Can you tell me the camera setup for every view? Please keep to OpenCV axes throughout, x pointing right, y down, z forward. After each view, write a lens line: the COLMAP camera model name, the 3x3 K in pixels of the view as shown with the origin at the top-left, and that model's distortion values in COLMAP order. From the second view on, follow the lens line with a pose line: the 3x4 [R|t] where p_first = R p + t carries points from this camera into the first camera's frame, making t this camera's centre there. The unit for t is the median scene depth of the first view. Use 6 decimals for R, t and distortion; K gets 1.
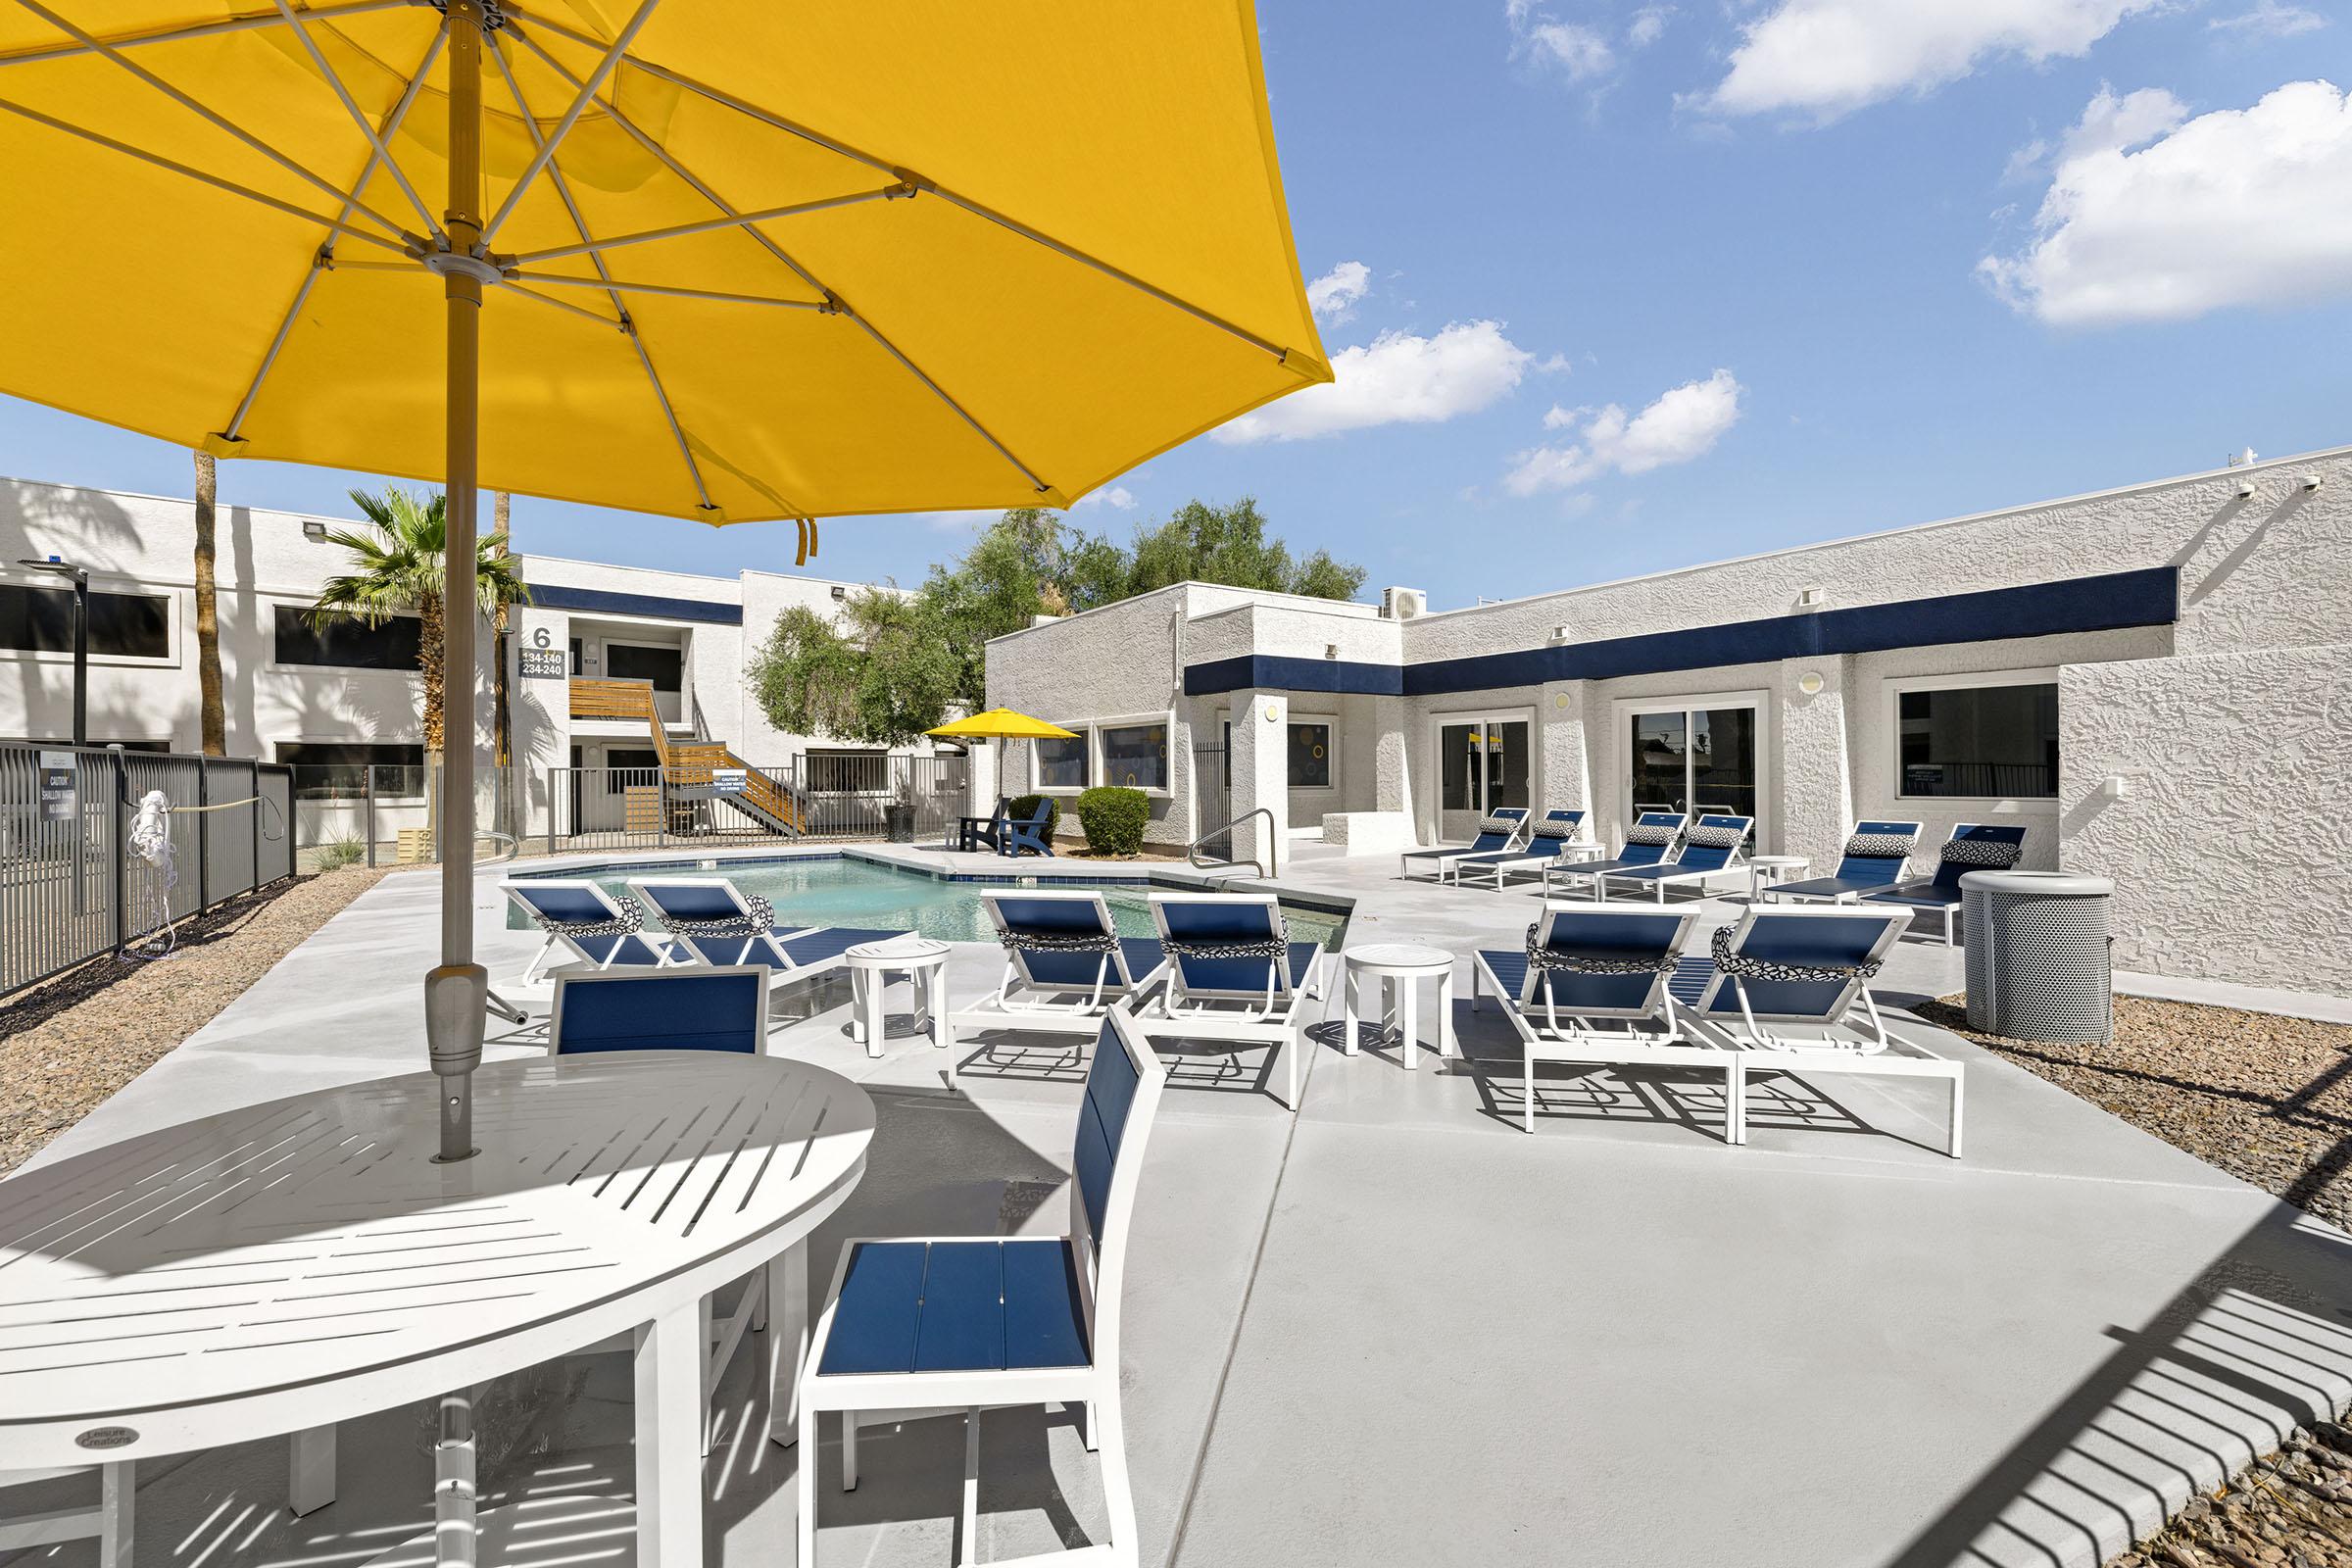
lens RADIAL K [[995.6, 0, 1170.7], [0, 995.6, 797.6], [0, 0, 1]] dist [0.001417, 0.001347]
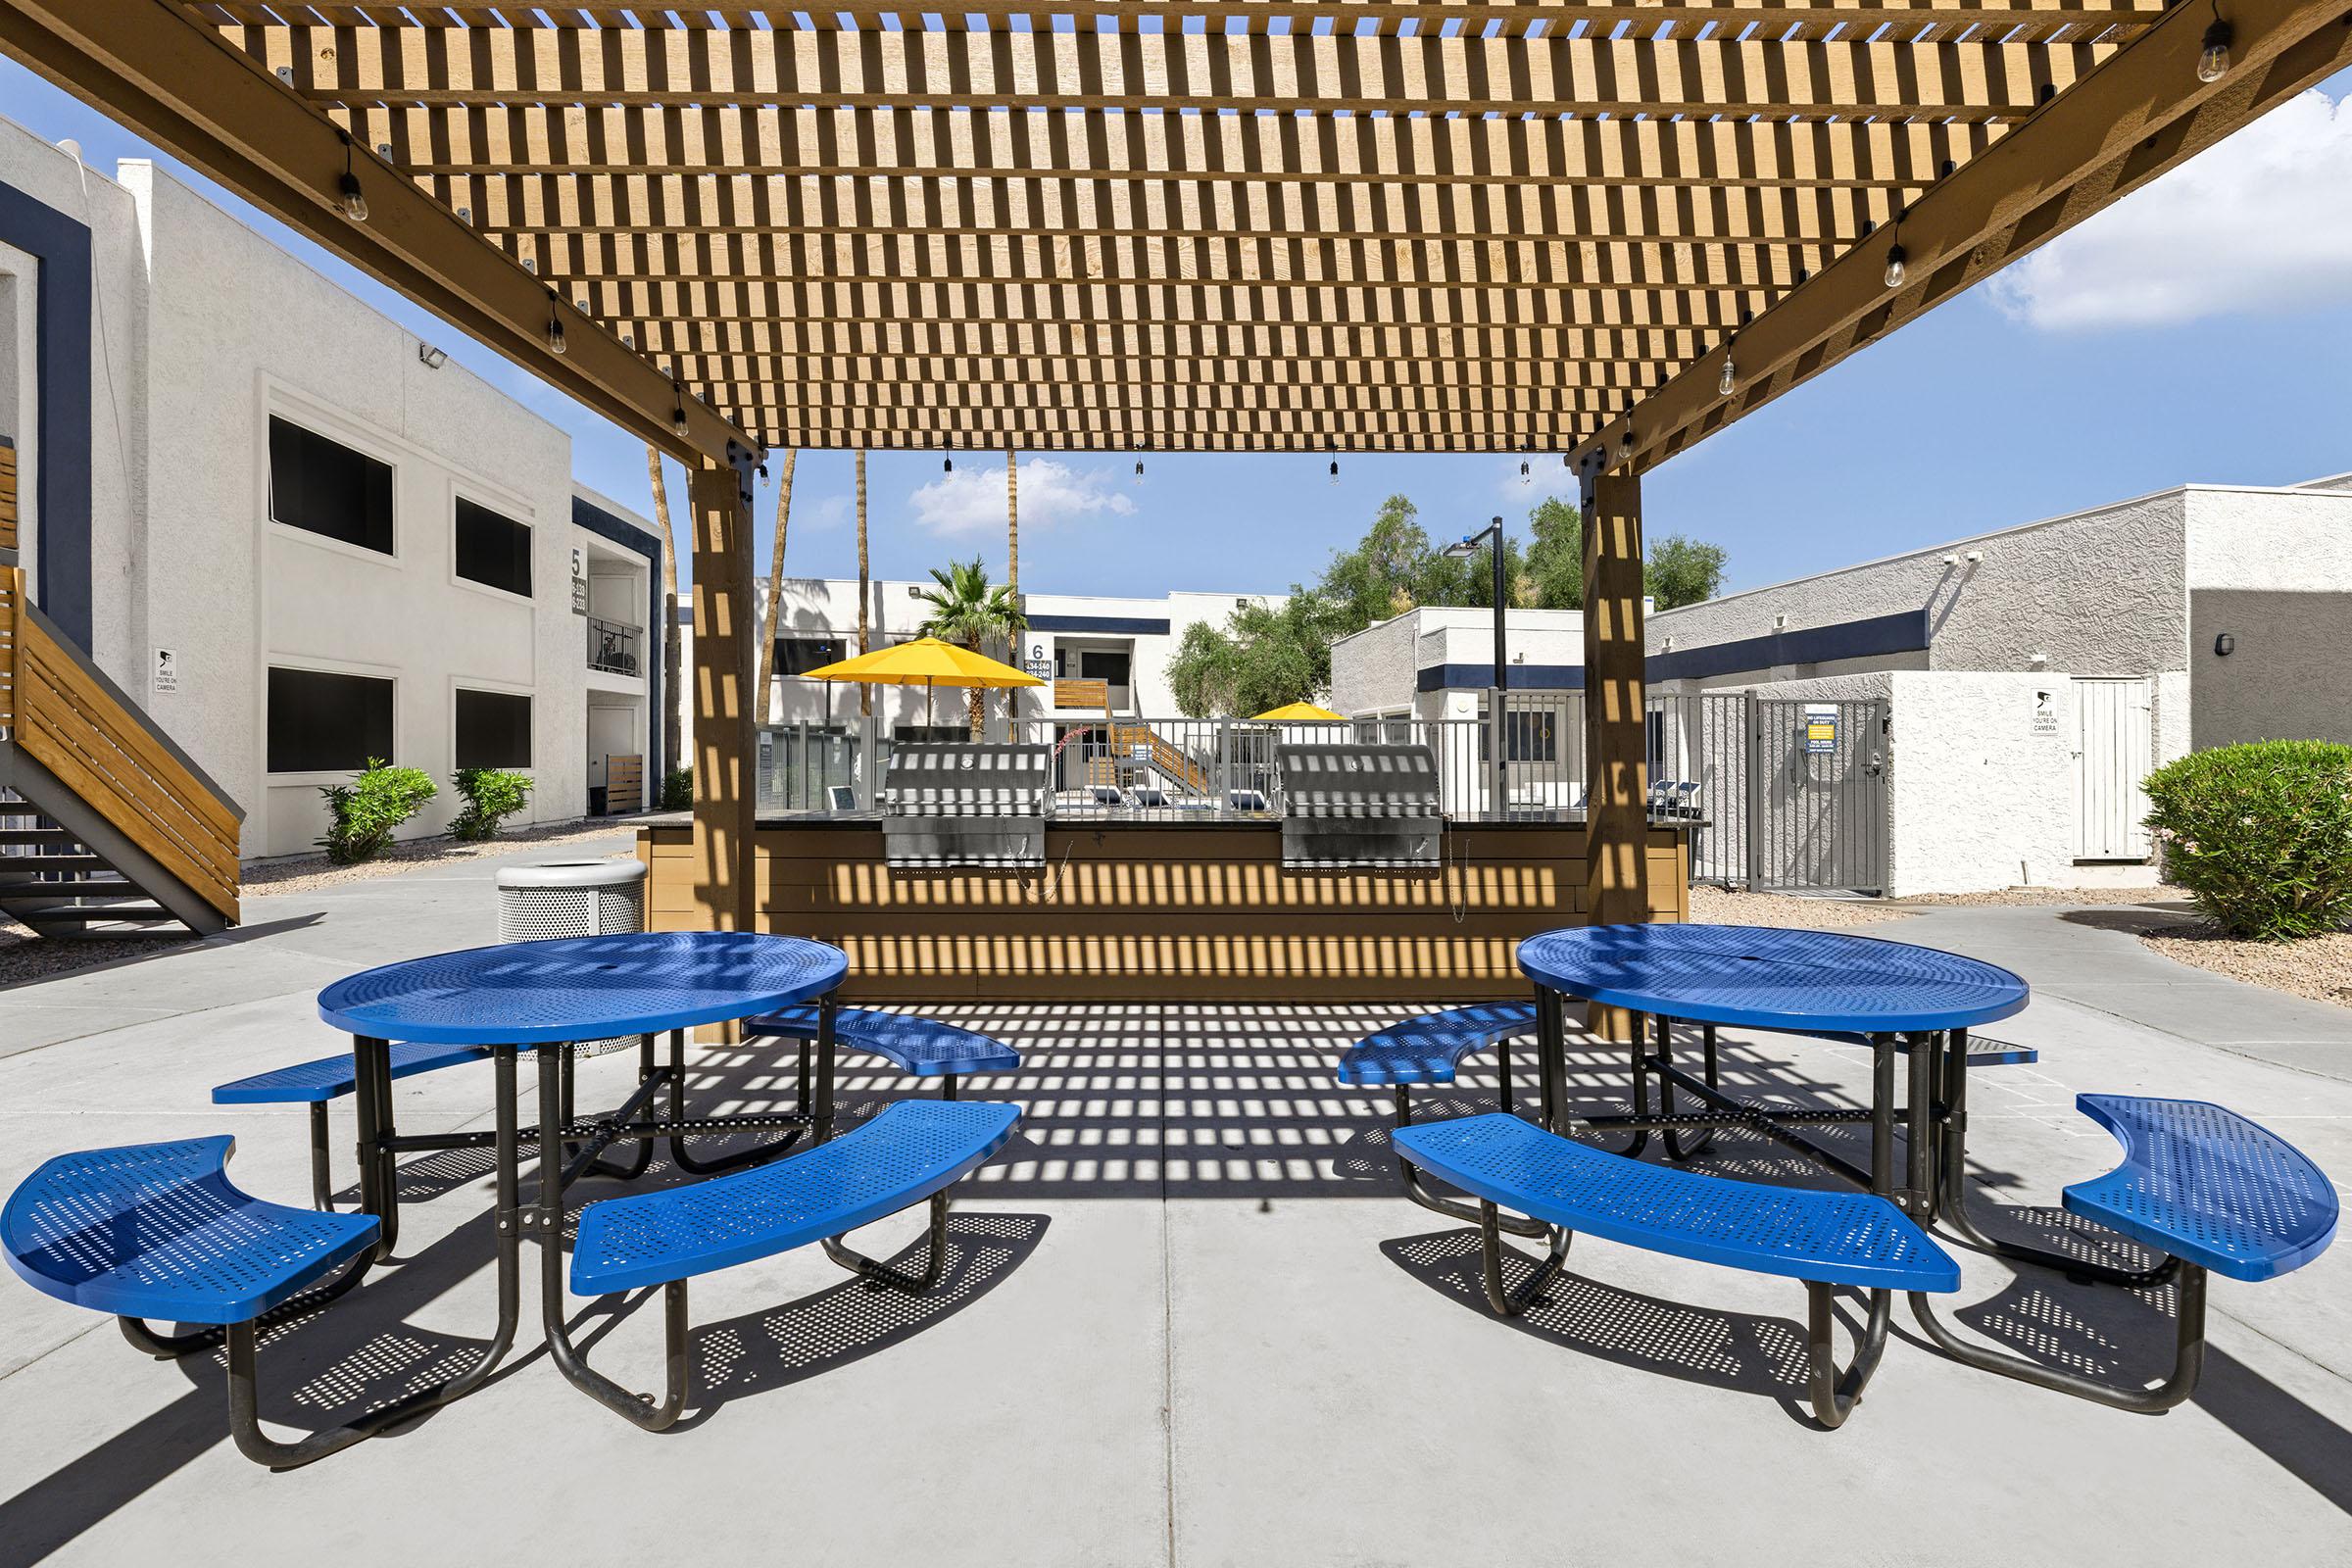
lens RADIAL K [[1141.8, 0, 1193.0], [0, 1141.8, 774.2], [0, 0, 1]] dist [-0.000450, 0.000568]
pose [[0.891144, 0.021867, -0.453194, 0.363184], [-0.025861, 0.999662, -0.002618, 0.016153], [0.452984, 0.014053, 0.891408, -0.412681]]
